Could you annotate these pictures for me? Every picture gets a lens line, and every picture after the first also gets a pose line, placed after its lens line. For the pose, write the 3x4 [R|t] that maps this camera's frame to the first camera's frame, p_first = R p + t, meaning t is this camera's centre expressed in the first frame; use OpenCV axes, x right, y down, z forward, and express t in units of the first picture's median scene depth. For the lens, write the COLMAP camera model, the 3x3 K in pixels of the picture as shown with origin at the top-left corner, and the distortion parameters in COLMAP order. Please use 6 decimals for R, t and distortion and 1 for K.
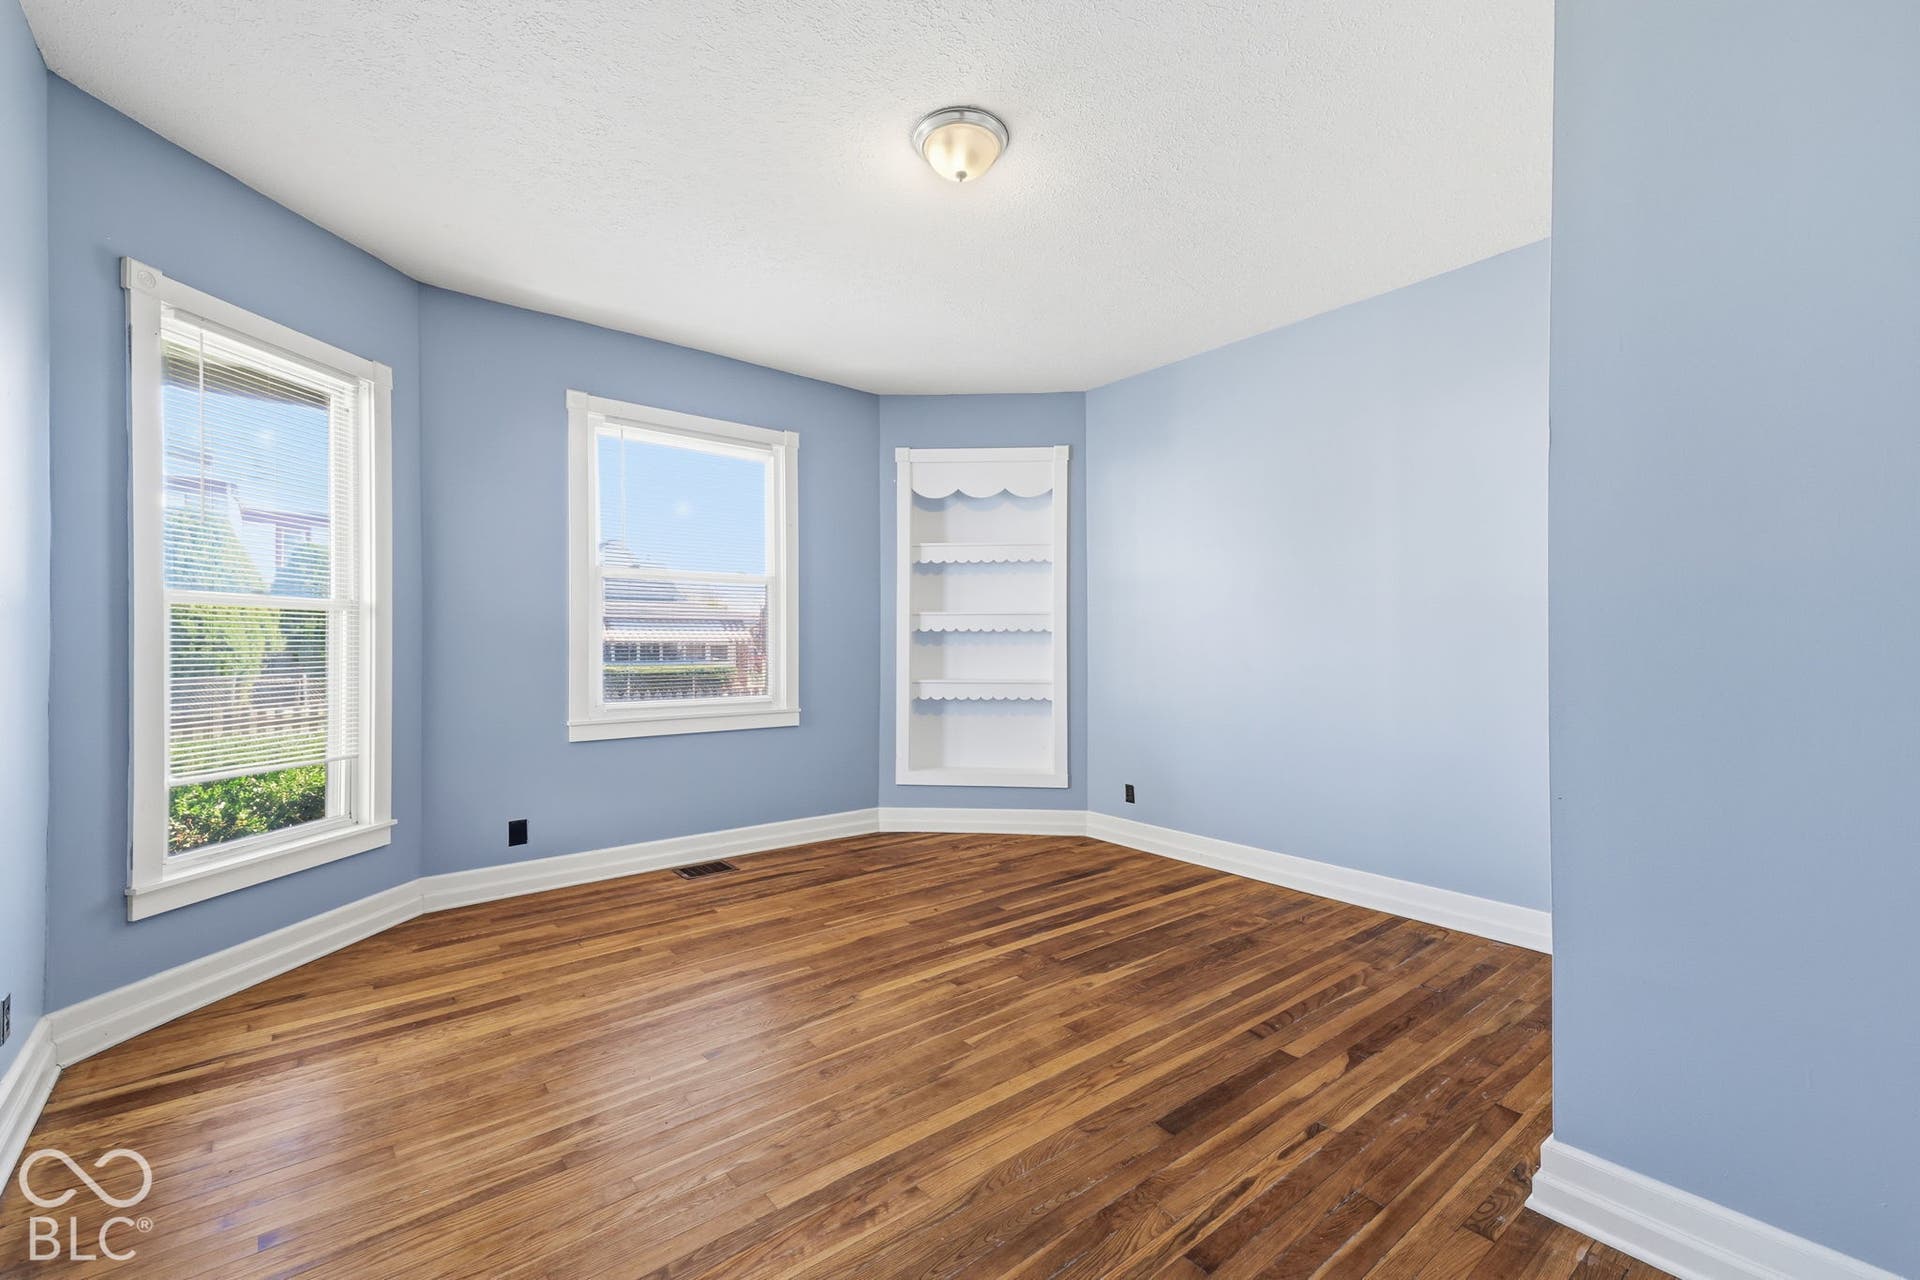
lens RADIAL K [[789.6, 0, 963.9], [0, 789.6, 644.0], [0, 0, 1]] dist [0.003168, 0.000108]
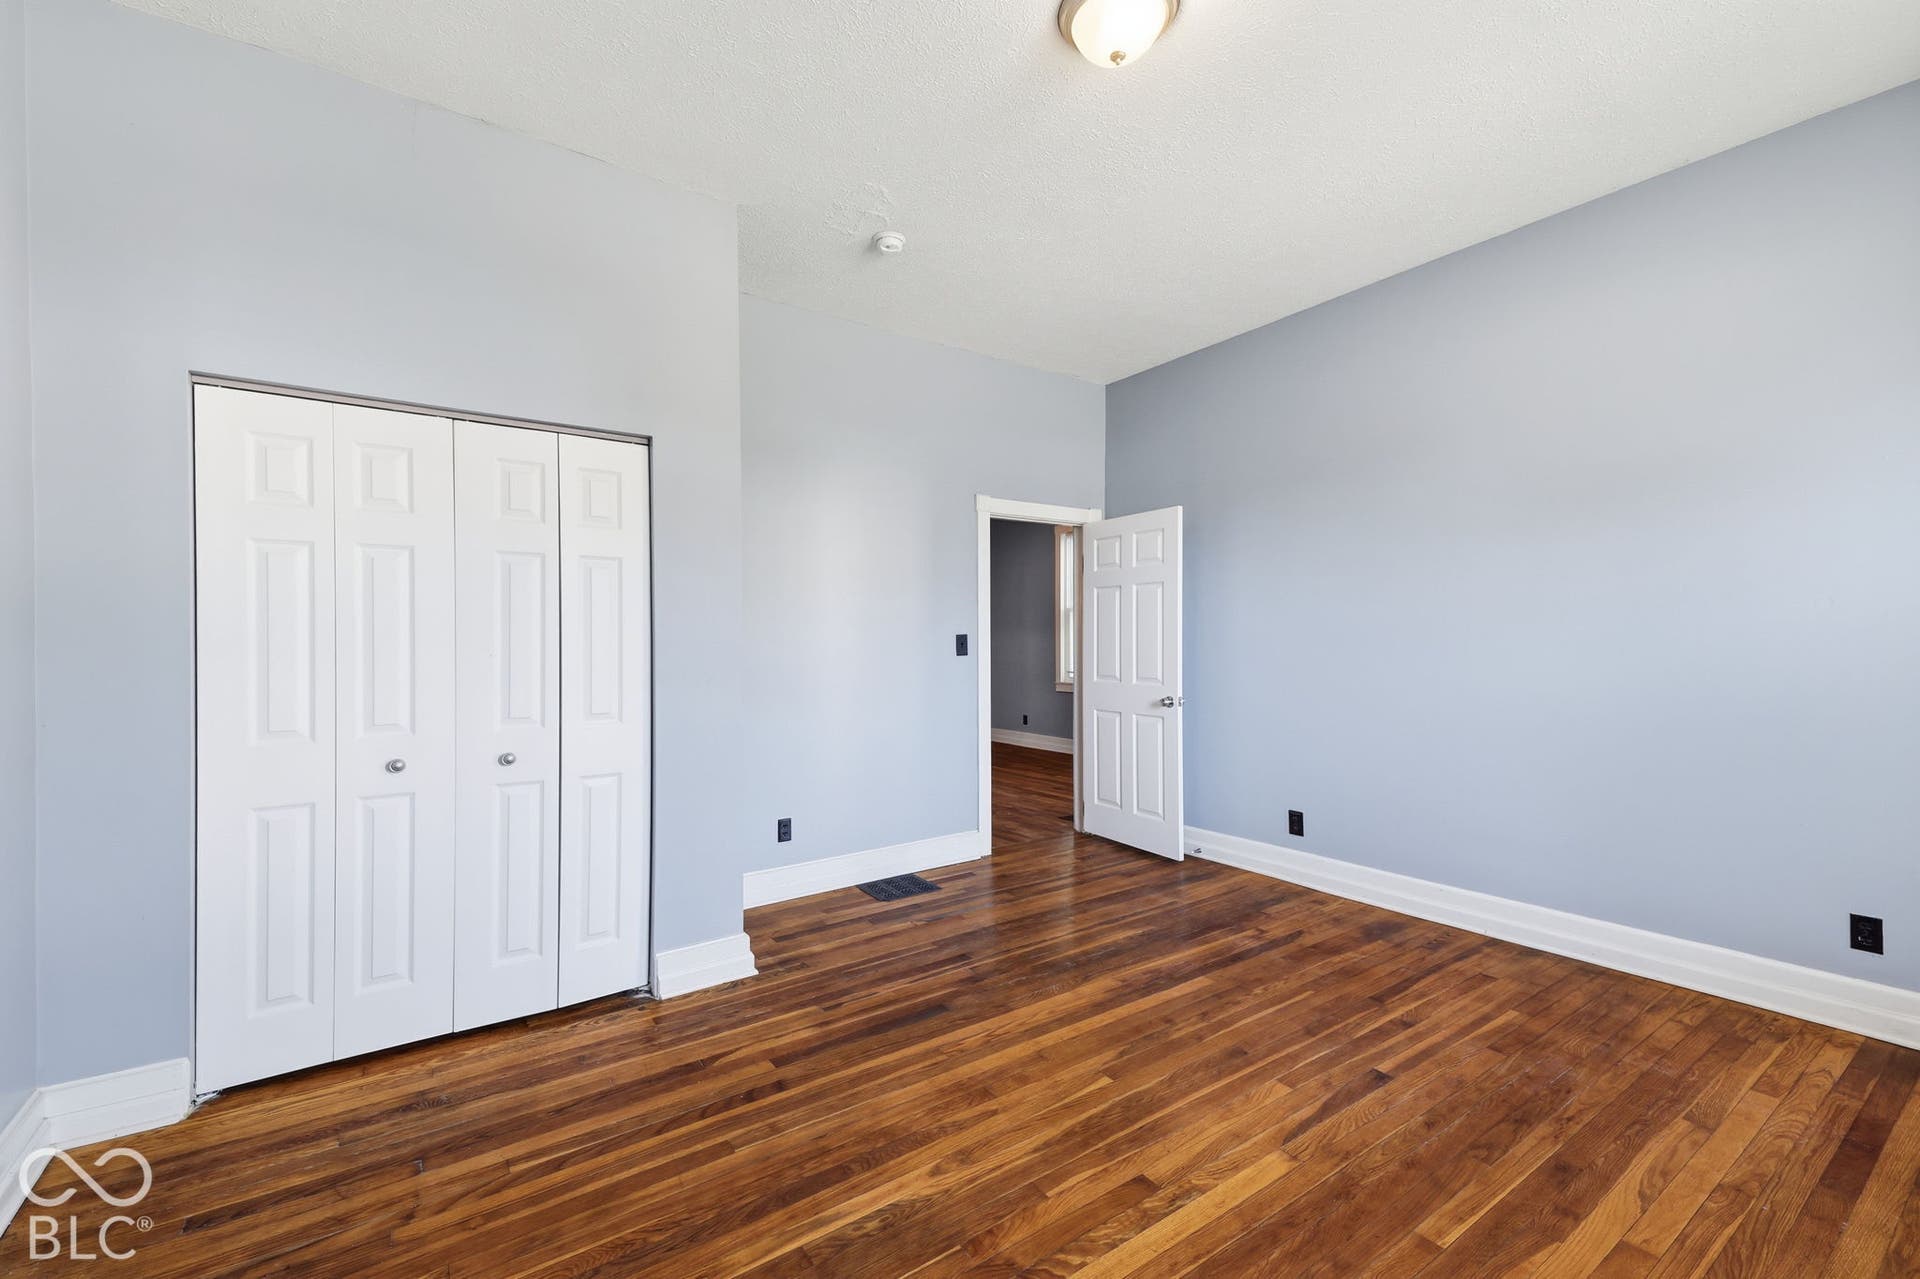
lens RADIAL K [[789.6, 0, 963.9], [0, 789.6, 643.5], [0, 0, 1]] dist [0.003168, 0.000108]
pose [[-0.997431, 0.005849, 0.071394, 0.103835], [0.005727, 0.999982, -0.001905, 0.003876], [-0.071404, -0.001492, -0.997446, 1.949124]]
